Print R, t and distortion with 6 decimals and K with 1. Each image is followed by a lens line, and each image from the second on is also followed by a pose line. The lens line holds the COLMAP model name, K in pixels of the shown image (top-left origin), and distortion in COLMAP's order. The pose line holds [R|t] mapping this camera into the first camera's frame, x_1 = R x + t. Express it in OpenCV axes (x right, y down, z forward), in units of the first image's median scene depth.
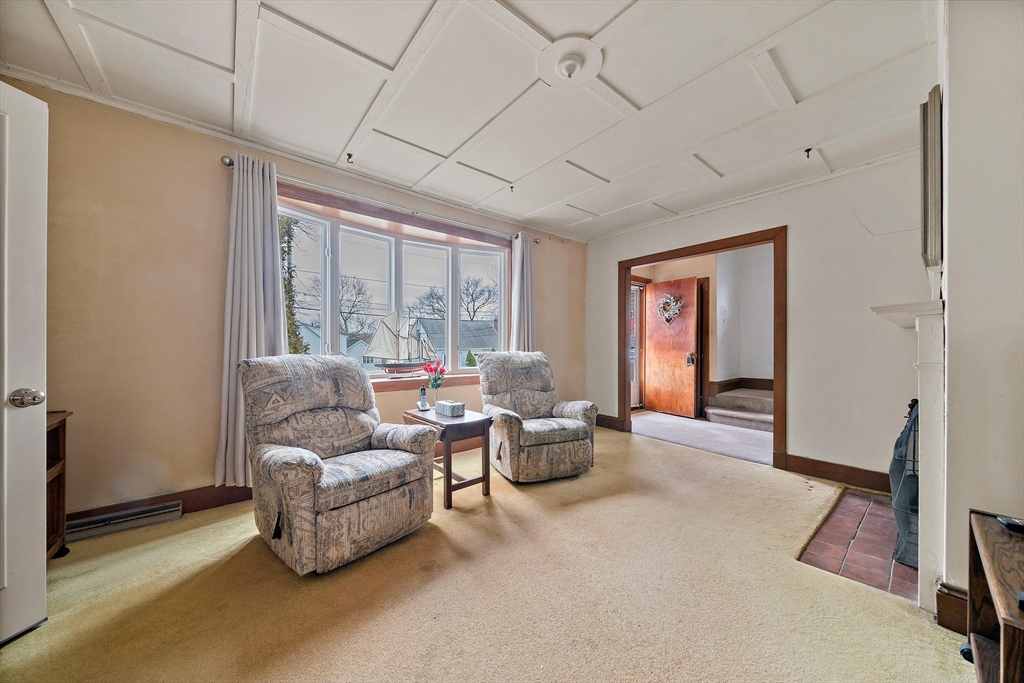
lens RADIAL K [[354.3, 0, 517.3], [0, 354.3, 346.7], [0, 0, 1]] dist [-0.005695, -0.000139]
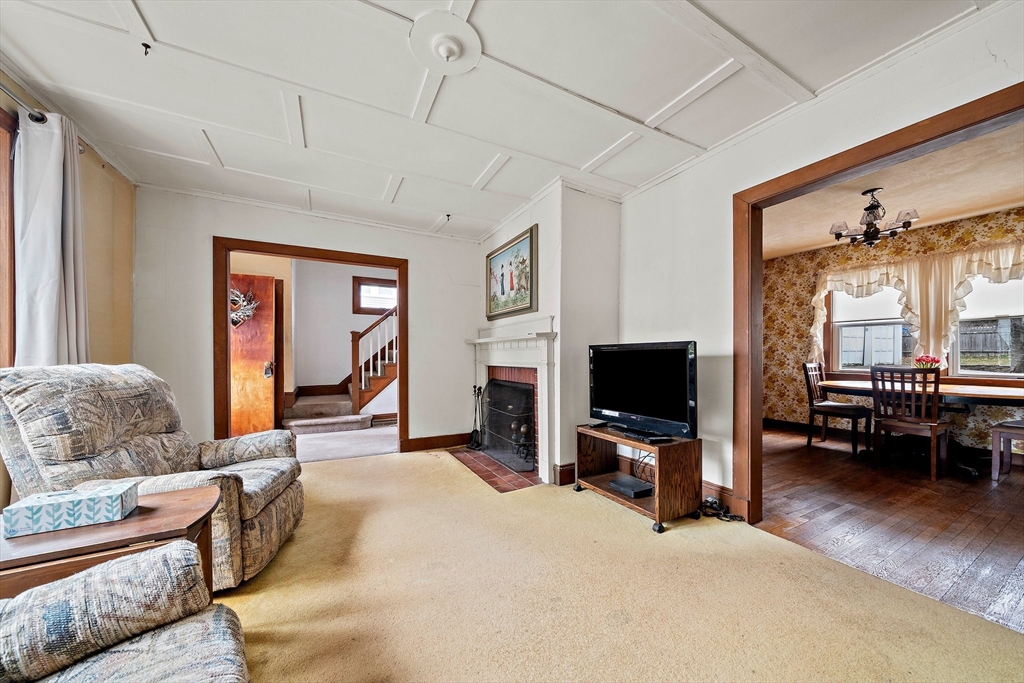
lens RADIAL K [[354.3, 0, 516.7], [0, 354.3, 356.7], [0, 0, 1]] dist [-0.005695, -0.000139]
pose [[0.193357, -0.005038, 0.981115, -0.394354], [0.001702, 0.999987, 0.004799, 0.001208], [-0.981127, 0.000742, 0.193364, 0.353682]]
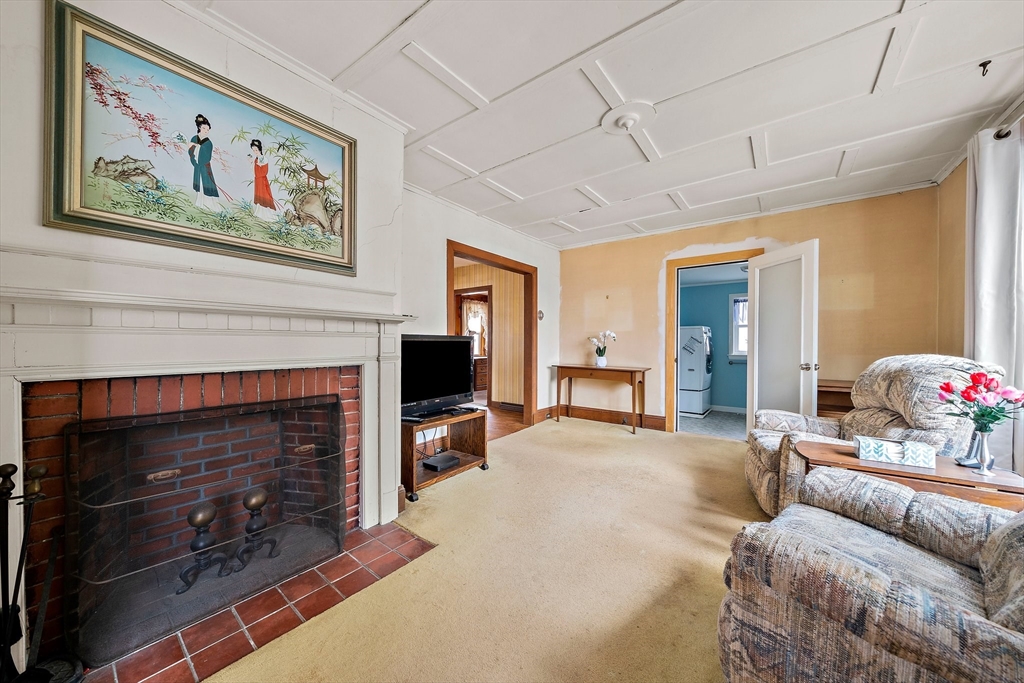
lens RADIAL K [[354.3, 0, 514.0], [0, 354.3, 344.4], [0, 0, 1]] dist [-0.005695, -0.000139]
pose [[-0.974901, -0.003440, -0.222612, 0.447471], [-0.004071, 0.999989, 0.002377, -0.002400], [0.222601, 0.003224, -0.974904, 1.163421]]
